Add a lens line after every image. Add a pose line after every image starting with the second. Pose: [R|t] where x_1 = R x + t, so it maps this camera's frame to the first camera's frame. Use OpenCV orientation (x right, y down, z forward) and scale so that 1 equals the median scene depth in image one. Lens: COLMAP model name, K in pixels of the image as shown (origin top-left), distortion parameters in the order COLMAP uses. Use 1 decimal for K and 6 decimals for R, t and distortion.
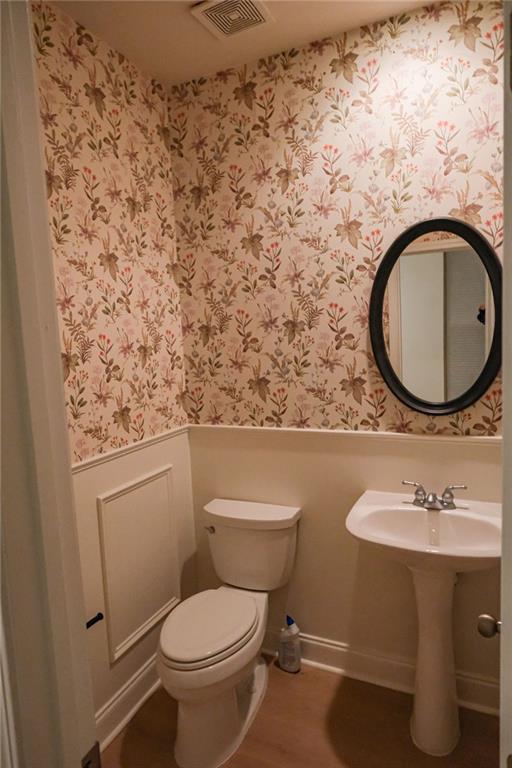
lens RADIAL K [[474.9, 0, 256.0], [0, 474.9, 384.0], [0, 0, 1]] dist [-0.007958, -0.001633]
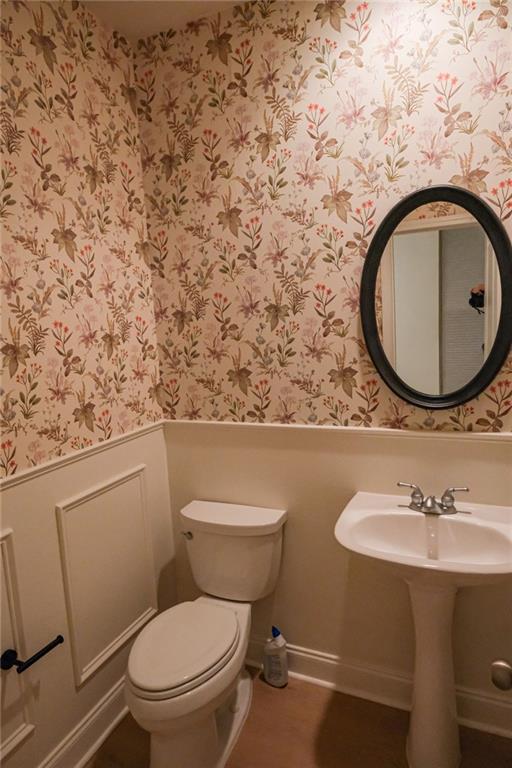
lens RADIAL K [[474.9, 0, 256.0], [0, 474.9, 384.0], [0, 0, 1]] dist [-0.007958, -0.001633]
pose [[0.999855, -0.009673, 0.014028, 0.027513], [0.009265, 0.999539, 0.028909, -0.010367], [-0.014301, -0.028774, 0.999484, 0.102499]]
